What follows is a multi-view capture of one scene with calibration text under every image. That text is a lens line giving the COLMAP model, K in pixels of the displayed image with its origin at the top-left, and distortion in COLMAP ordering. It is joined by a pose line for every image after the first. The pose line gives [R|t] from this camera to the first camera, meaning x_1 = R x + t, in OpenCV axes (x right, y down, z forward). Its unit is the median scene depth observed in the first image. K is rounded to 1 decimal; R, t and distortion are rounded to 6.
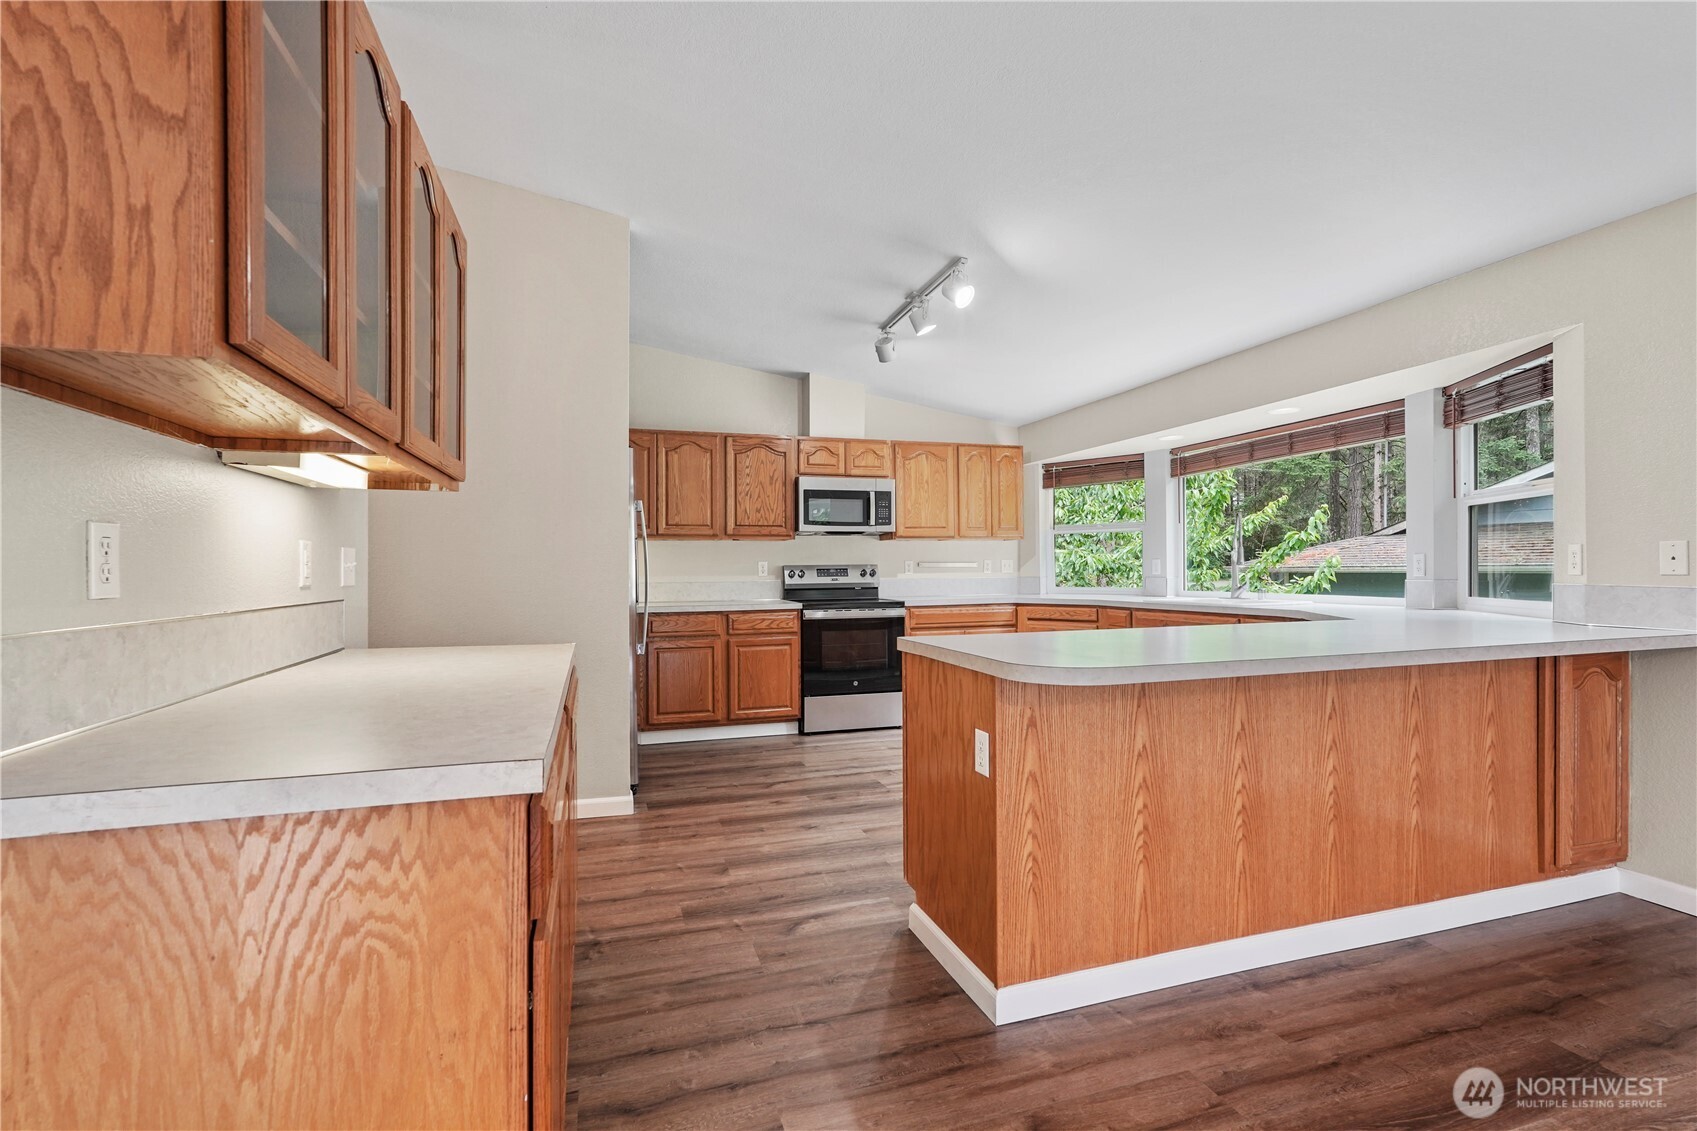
lens RADIAL K [[767.6, 0, 851.0], [0, 767.6, 567.5], [0, 0, 1]] dist [-0.015173, 0.005277]
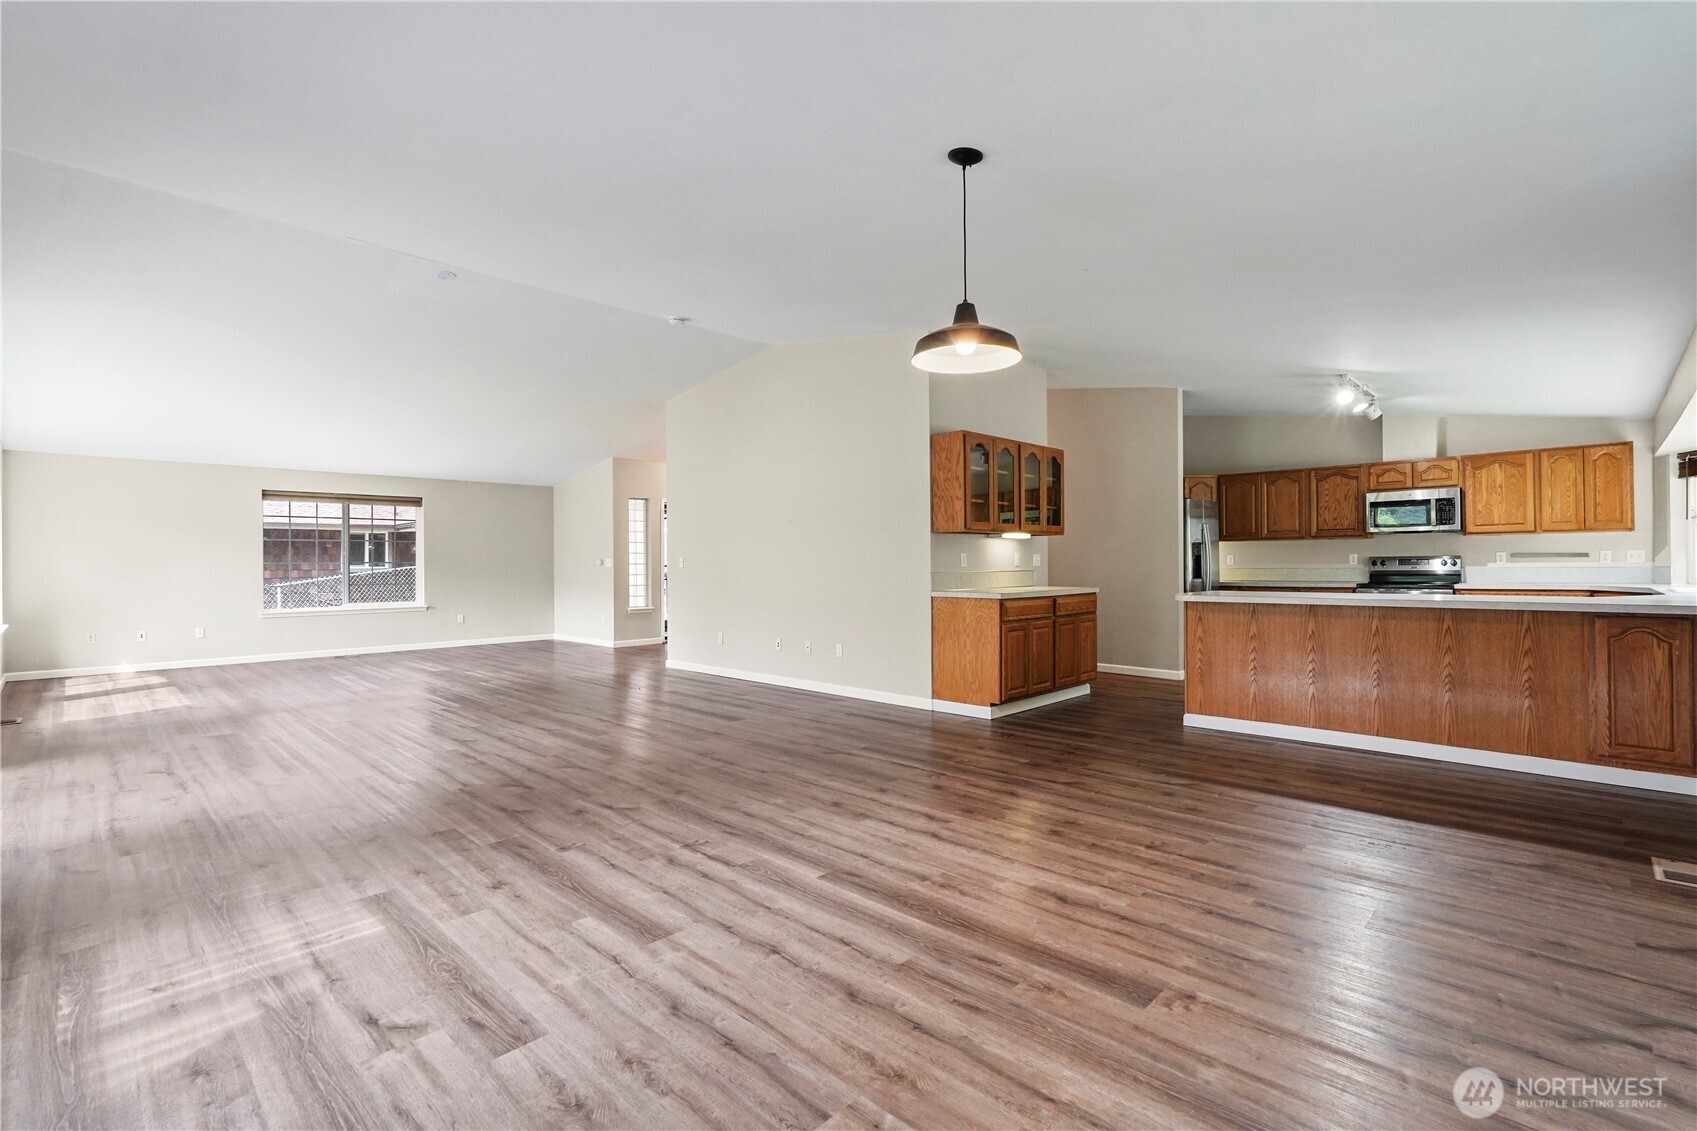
lens RADIAL K [[767.6, 0, 849.2], [0, 767.6, 557.8], [0, 0, 1]] dist [-0.015173, 0.005277]
pose [[0.468682, -0.001922, -0.883365, 0.711755], [0.003142, 0.999995, -0.000509, -0.003578], [0.883361, -0.002537, 0.468686, -0.470505]]
